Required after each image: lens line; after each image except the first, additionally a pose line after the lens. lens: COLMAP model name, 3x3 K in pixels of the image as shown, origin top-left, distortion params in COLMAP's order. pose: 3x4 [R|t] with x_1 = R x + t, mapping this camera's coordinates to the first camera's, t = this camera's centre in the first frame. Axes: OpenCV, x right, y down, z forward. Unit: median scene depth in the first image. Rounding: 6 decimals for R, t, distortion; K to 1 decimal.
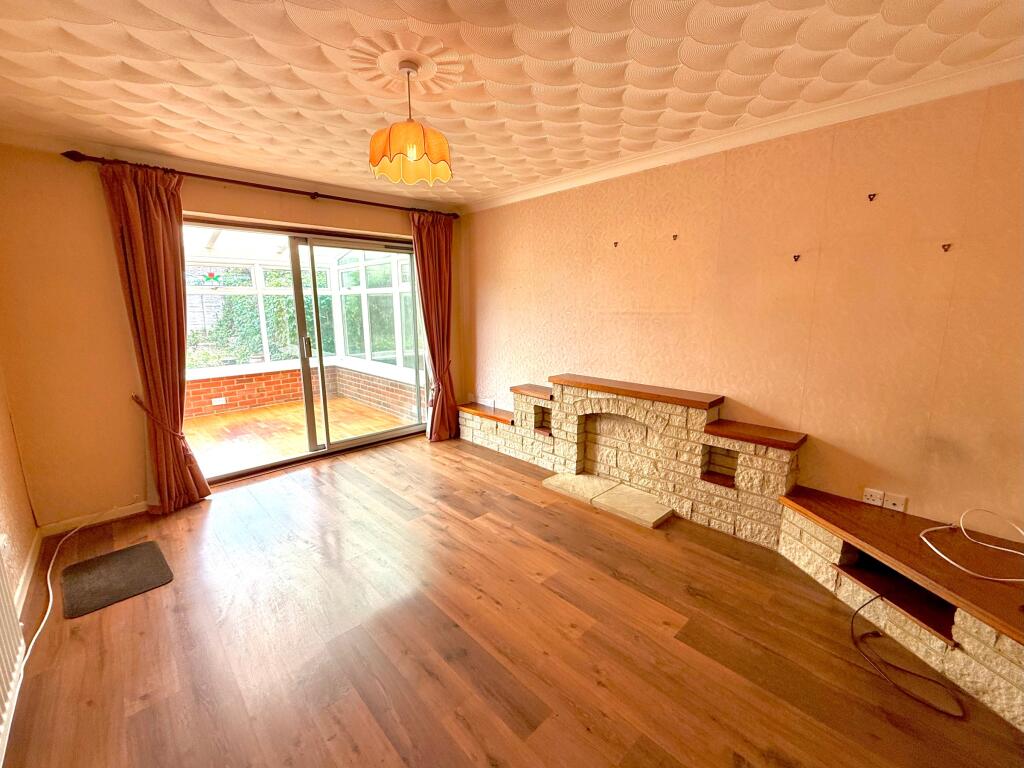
lens RADIAL K [[416.6, 0, 504.0], [0, 416.6, 381.5], [0, 0, 1]] dist [-0.001209, 0.000074]
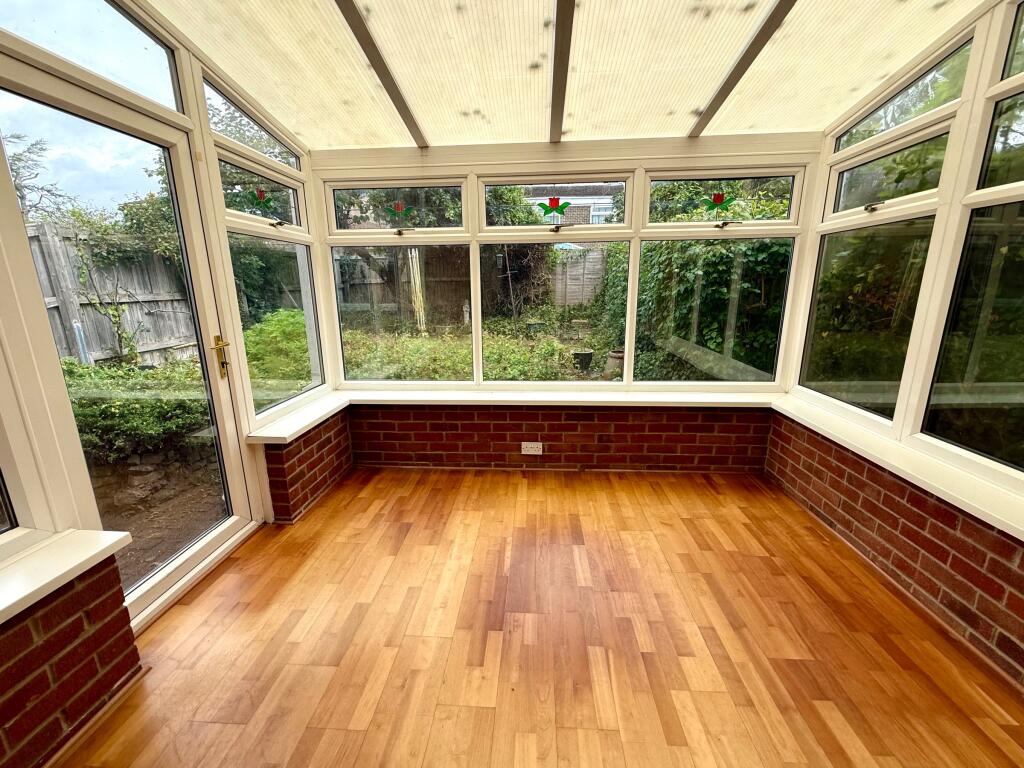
lens RADIAL K [[416.6, 0, 508.6], [0, 416.6, 381.8], [0, 0, 1]] dist [-0.001209, 0.000074]
pose [[0.676475, 0.166749, -0.717340, -0.312505], [-0.127276, 0.985845, 0.109138, -0.082159], [0.725384, 0.017471, 0.688122, 0.563868]]
